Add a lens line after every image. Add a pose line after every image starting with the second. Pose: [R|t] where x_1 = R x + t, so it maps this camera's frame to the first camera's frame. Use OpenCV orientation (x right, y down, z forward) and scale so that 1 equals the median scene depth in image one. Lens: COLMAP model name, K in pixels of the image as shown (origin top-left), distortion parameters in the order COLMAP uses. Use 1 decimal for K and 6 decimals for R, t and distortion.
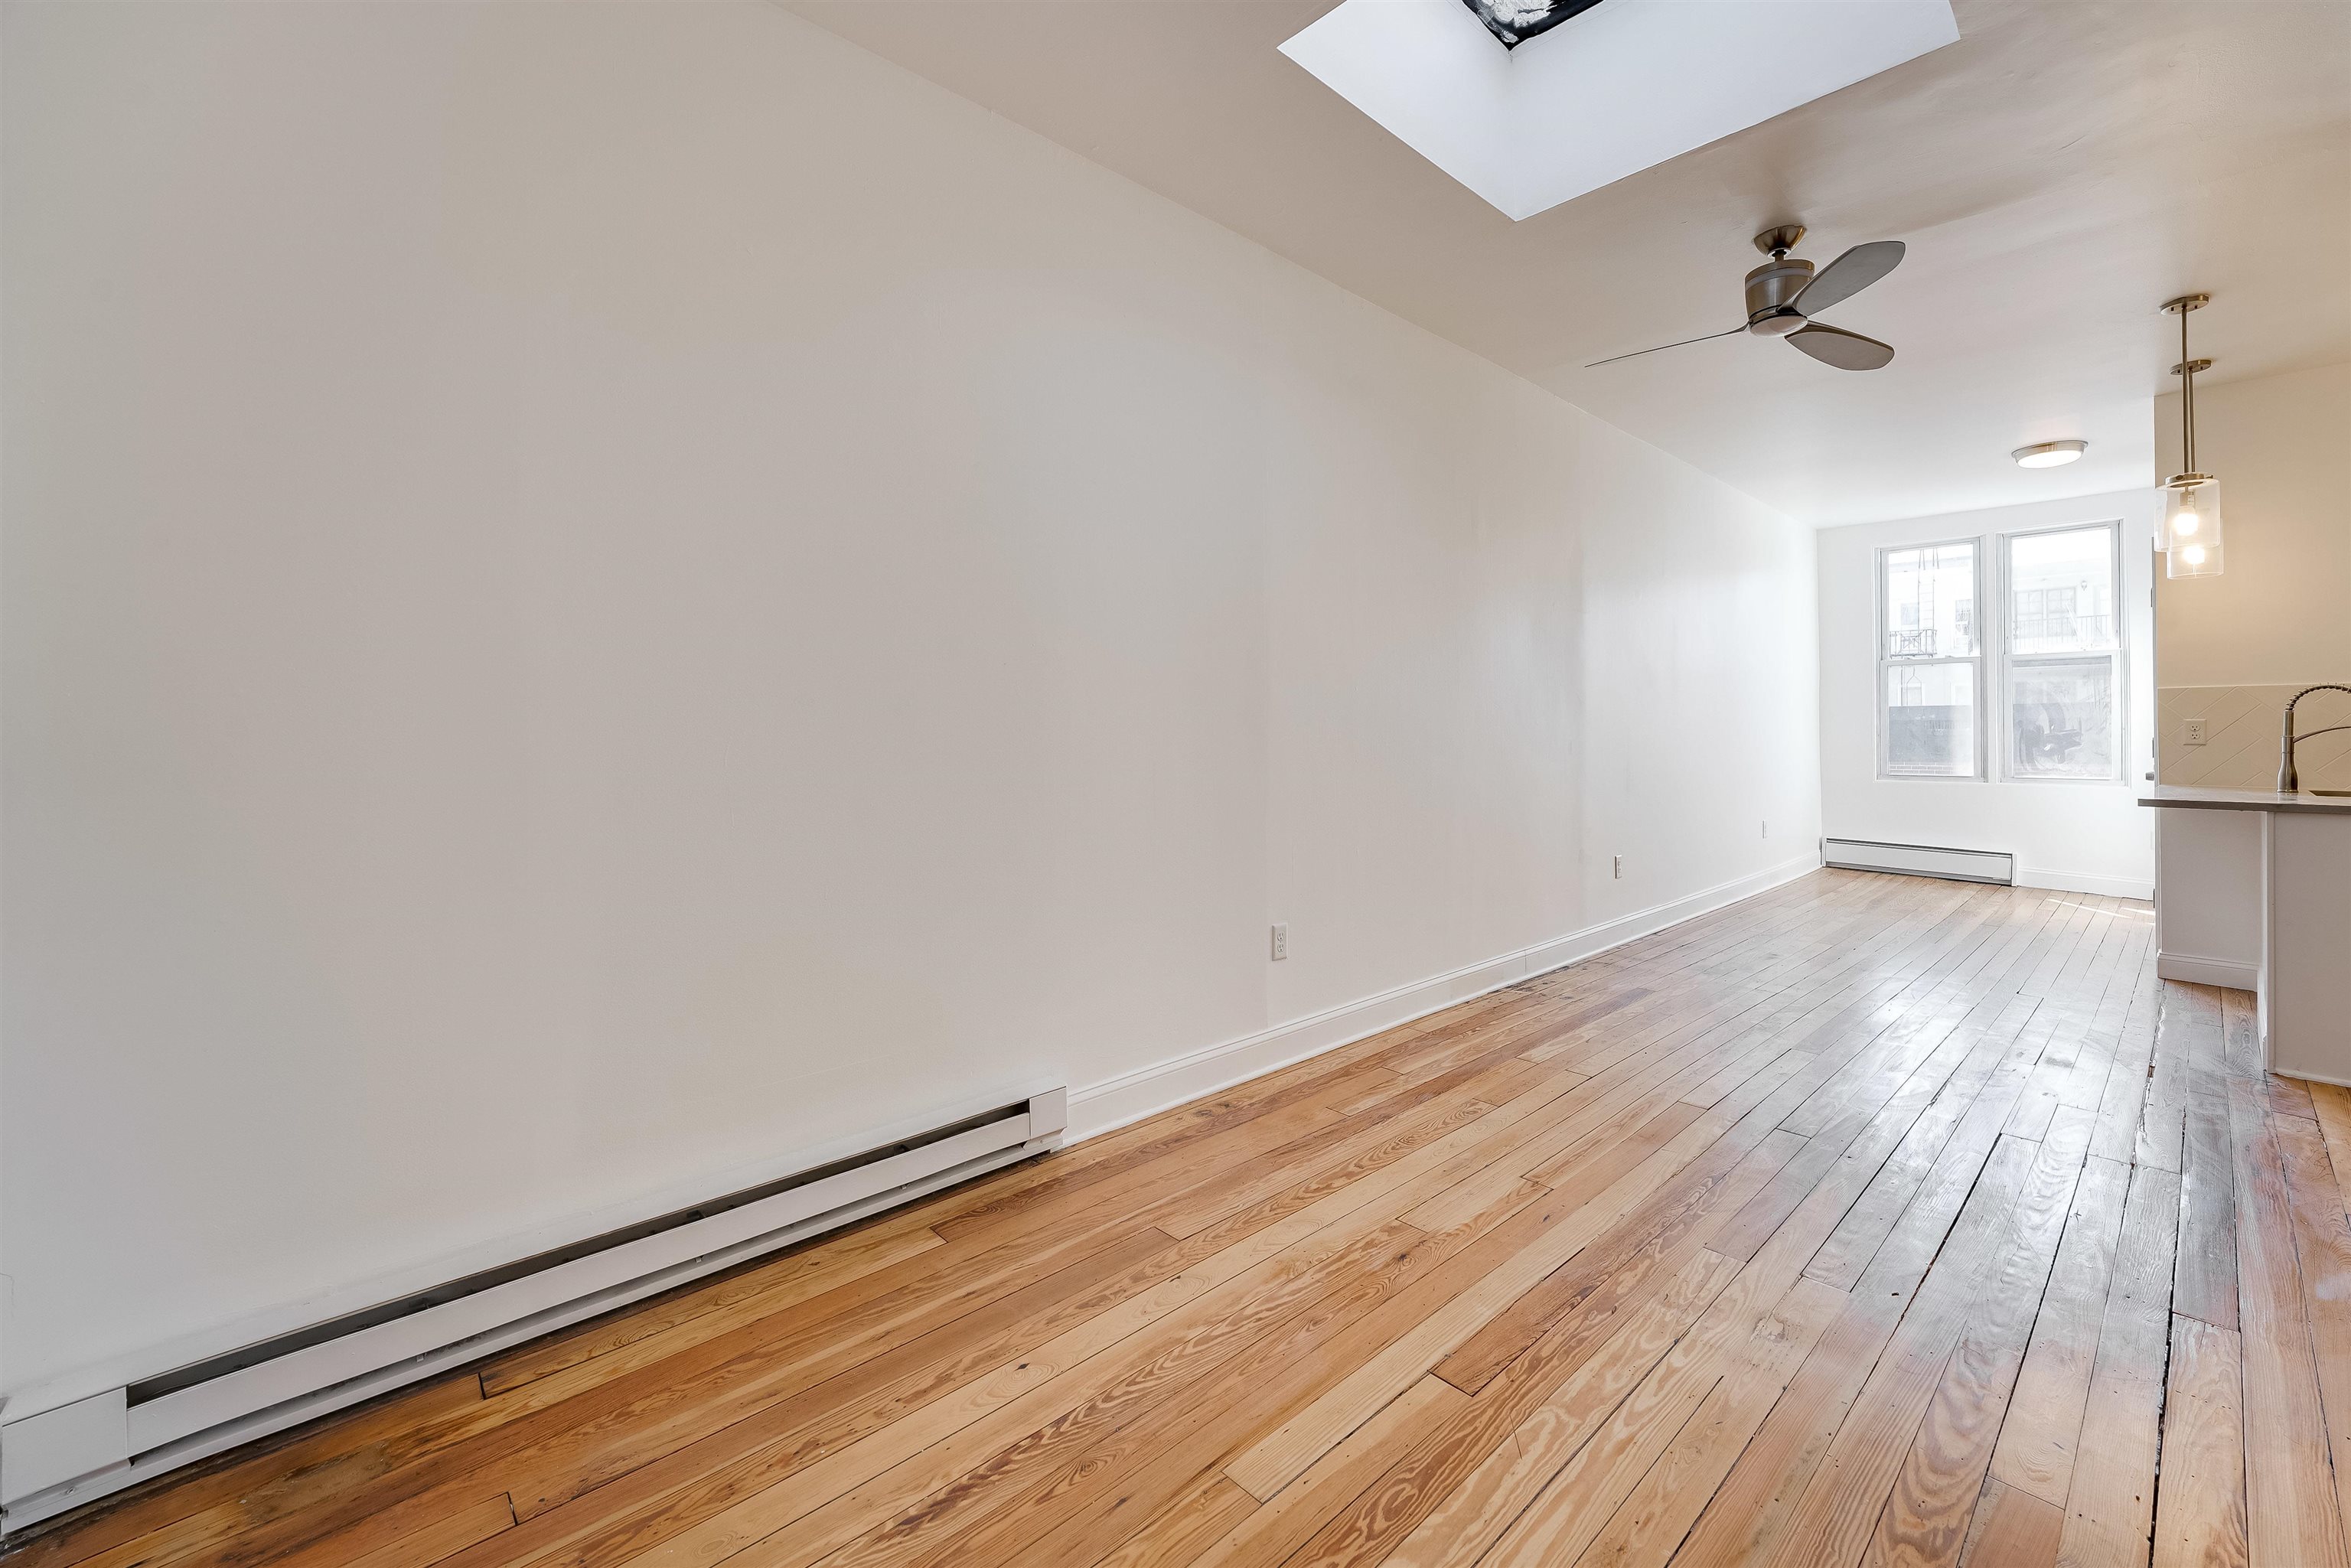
lens RADIAL K [[958.5, 0, 1187.1], [0, 958.5, 729.2], [0, 0, 1]] dist [-0.013867, 0.003007]
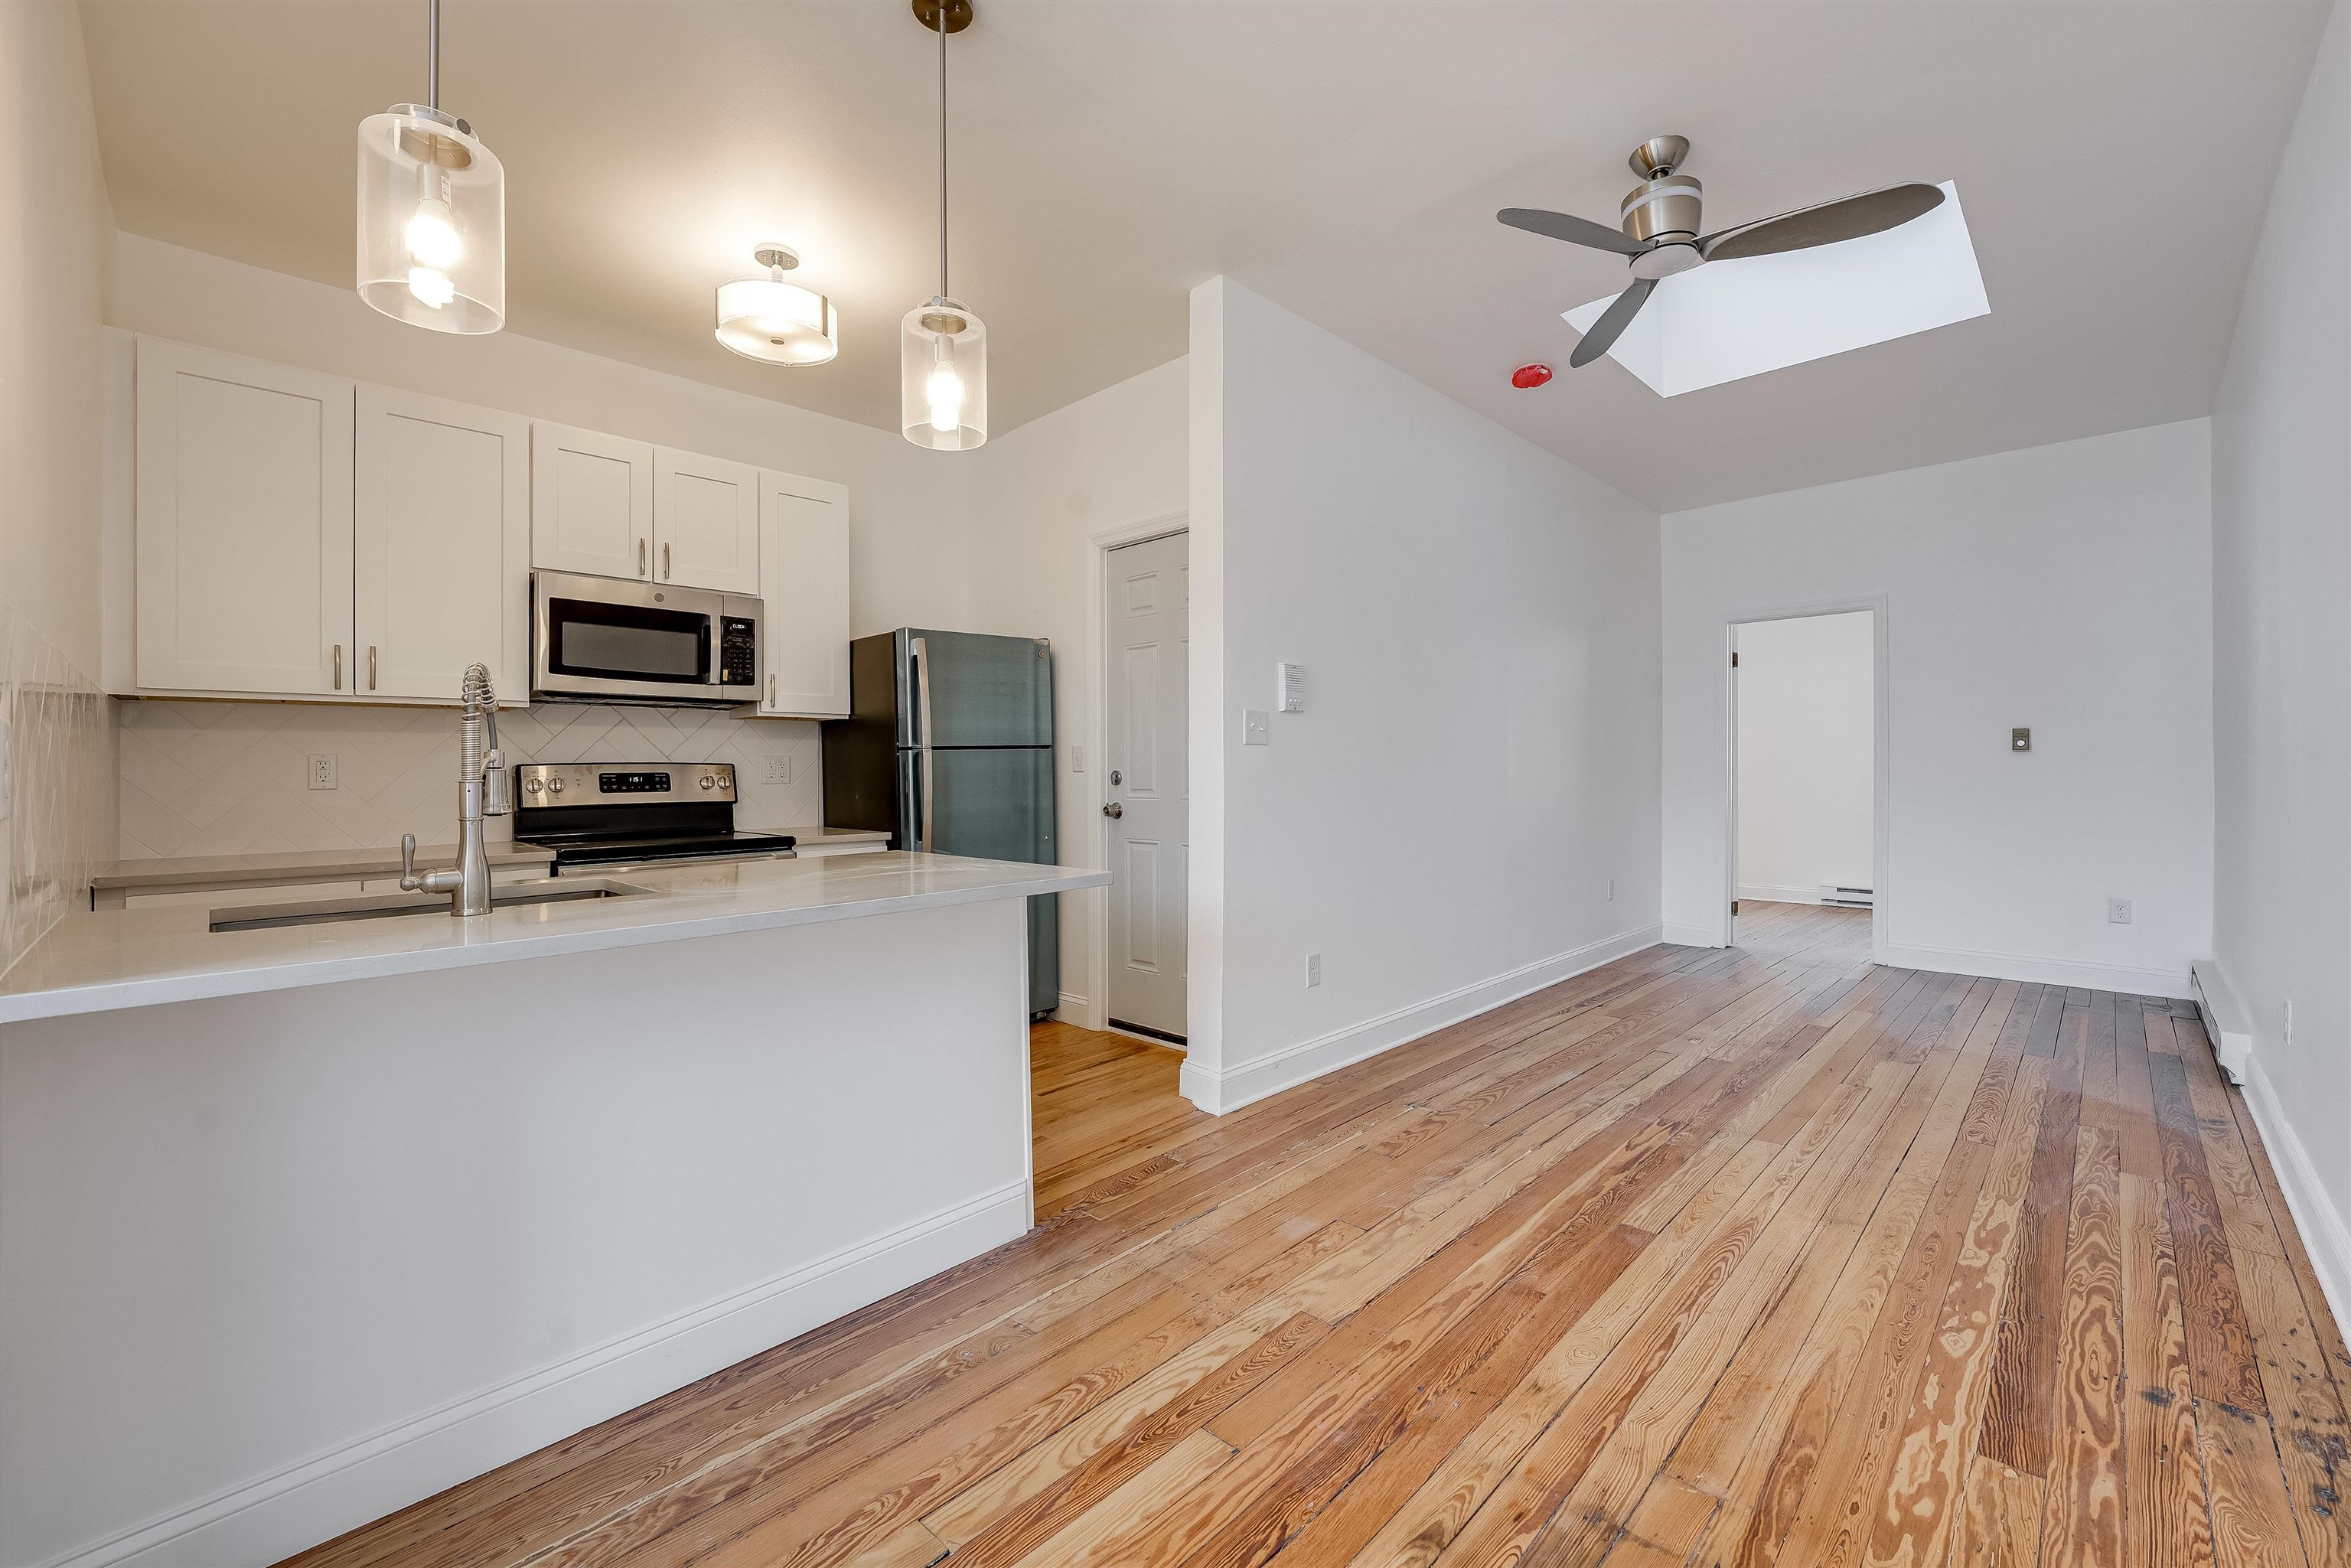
lens RADIAL K [[958.5, 0, 1194.1], [0, 958.5, 770.1], [0, 0, 1]] dist [-0.013867, 0.003007]
pose [[-0.998311, 0.011377, -0.056977, 1.065313], [0.011851, 0.999898, -0.007987, 0.010966], [0.056880, -0.008648, -0.998344, 1.771841]]
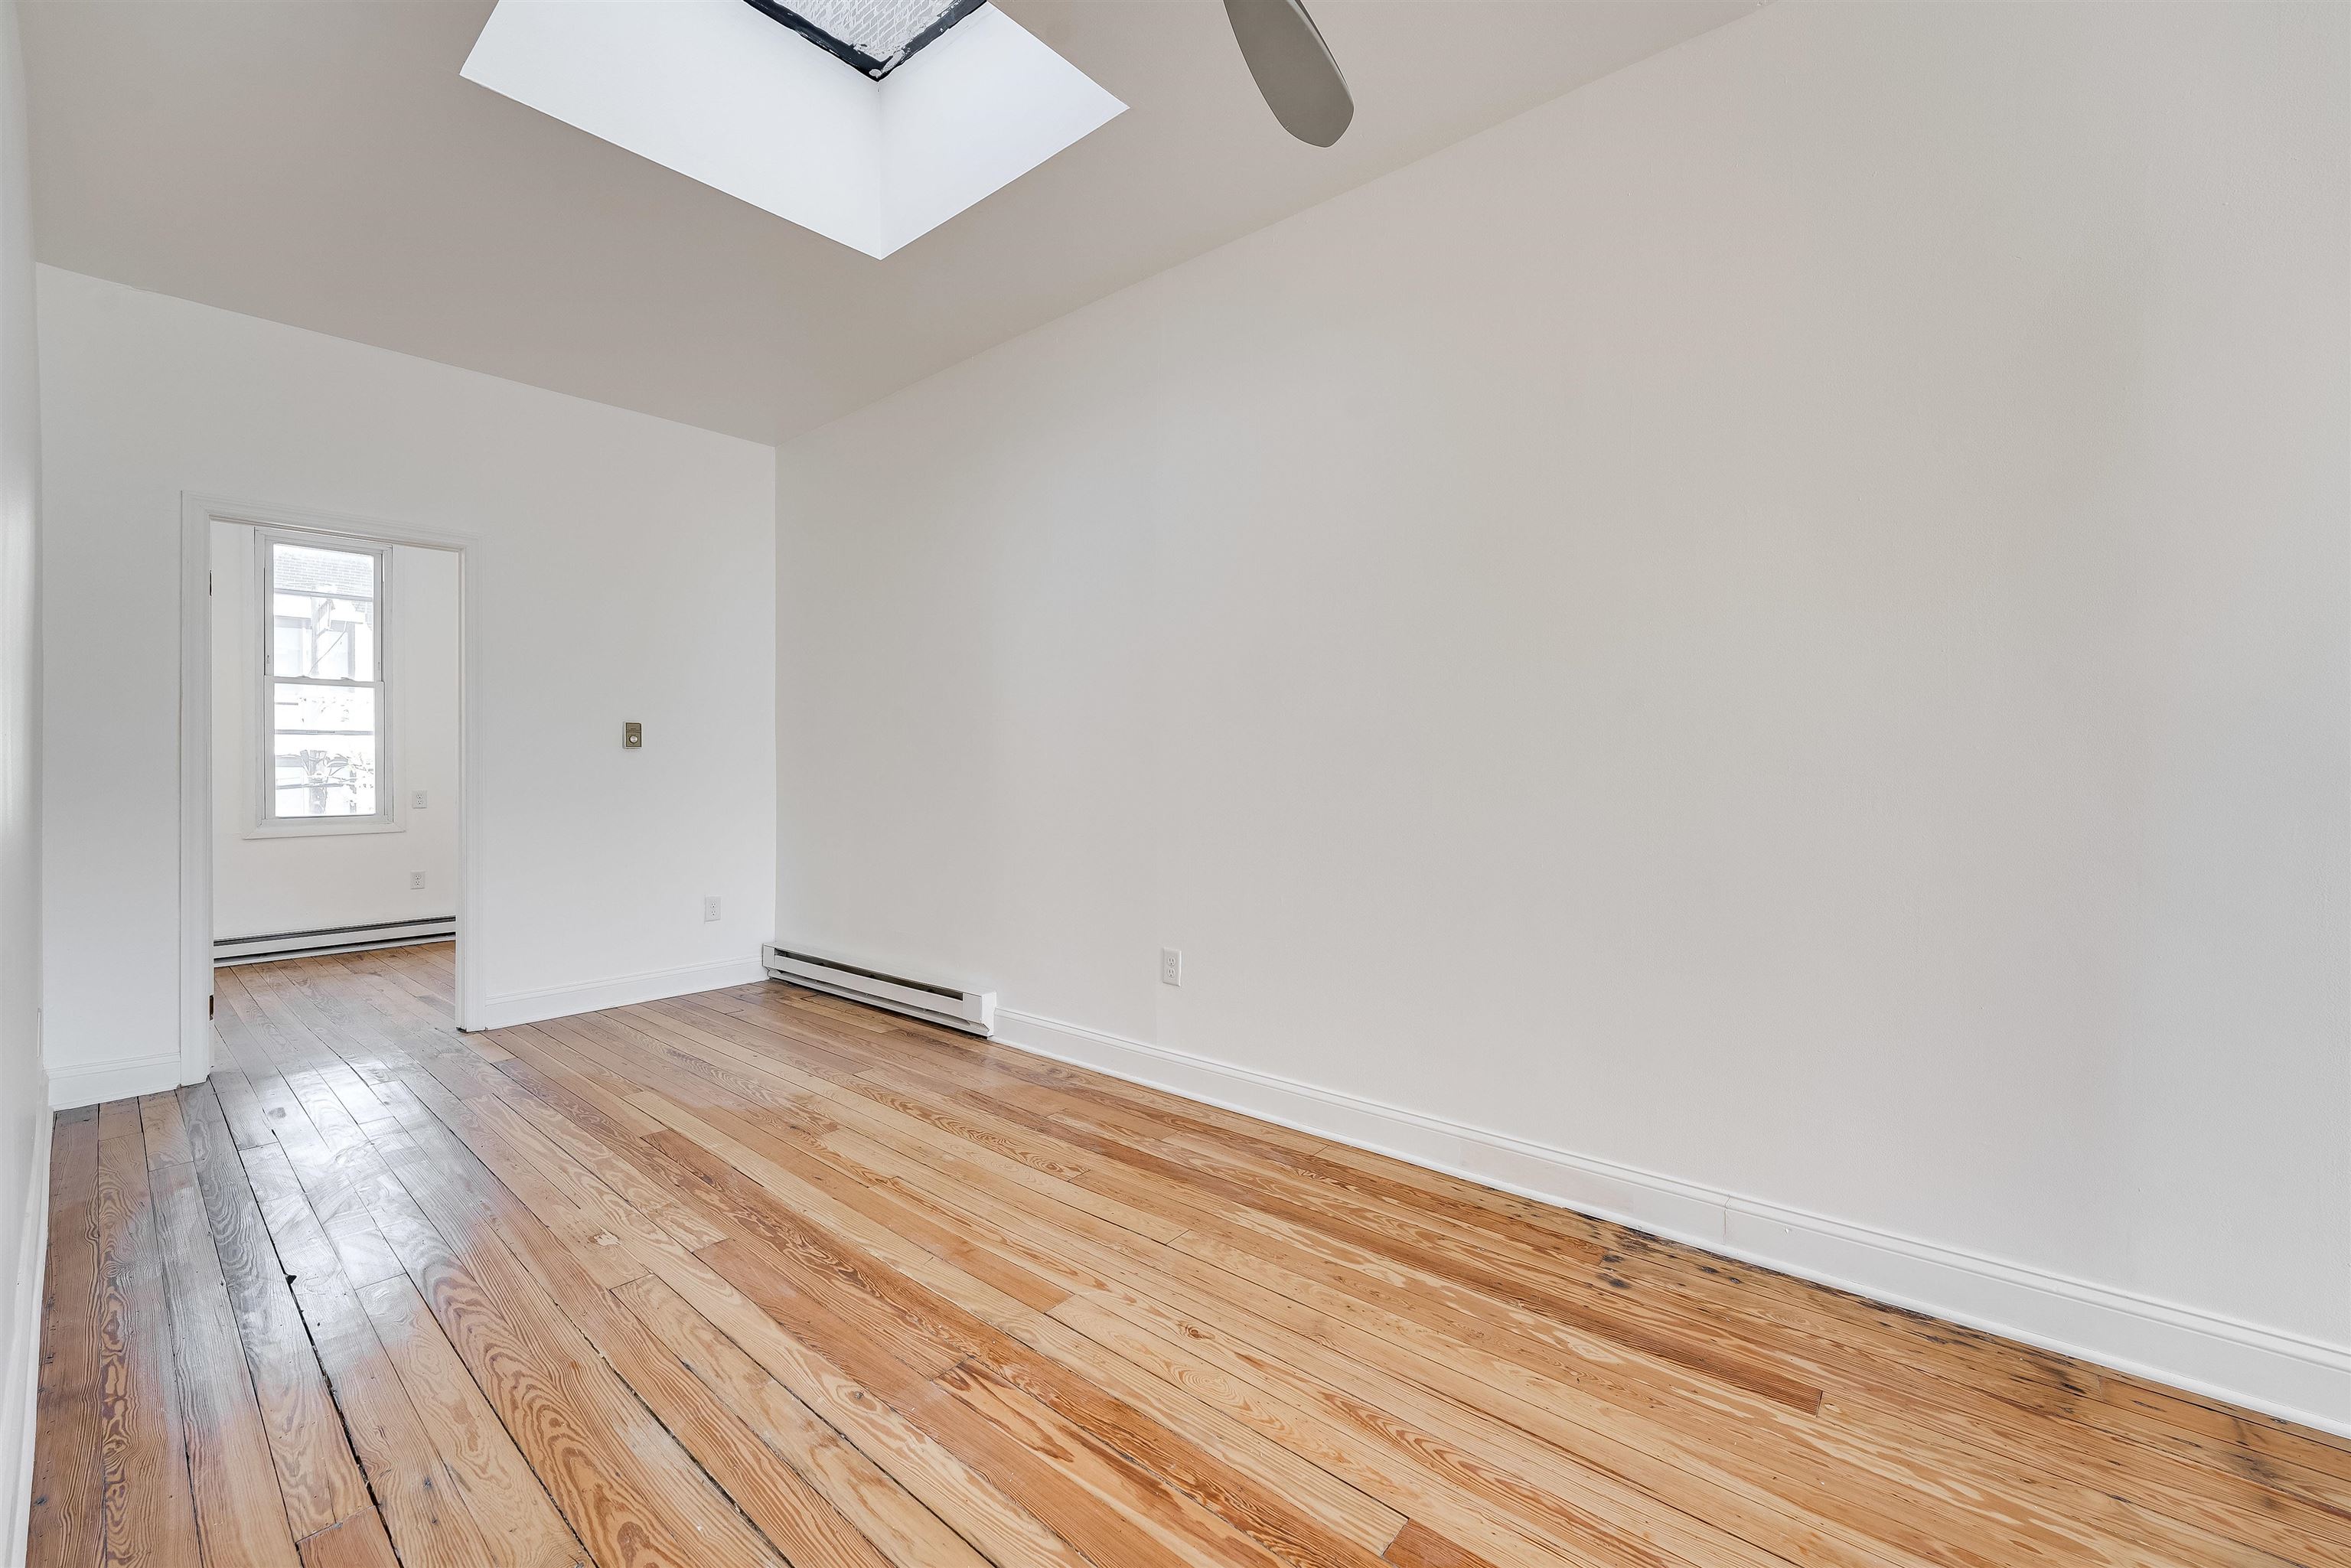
lens RADIAL K [[958.5, 0, 1182.4], [0, 958.5, 766.0], [0, 0, 1]] dist [-0.013867, 0.003007]
pose [[0.117060, 0.014069, -0.993025, 1.102390], [0.013049, 0.999792, 0.015703, 0.000274], [0.993039, -0.014796, 0.116852, 0.920976]]
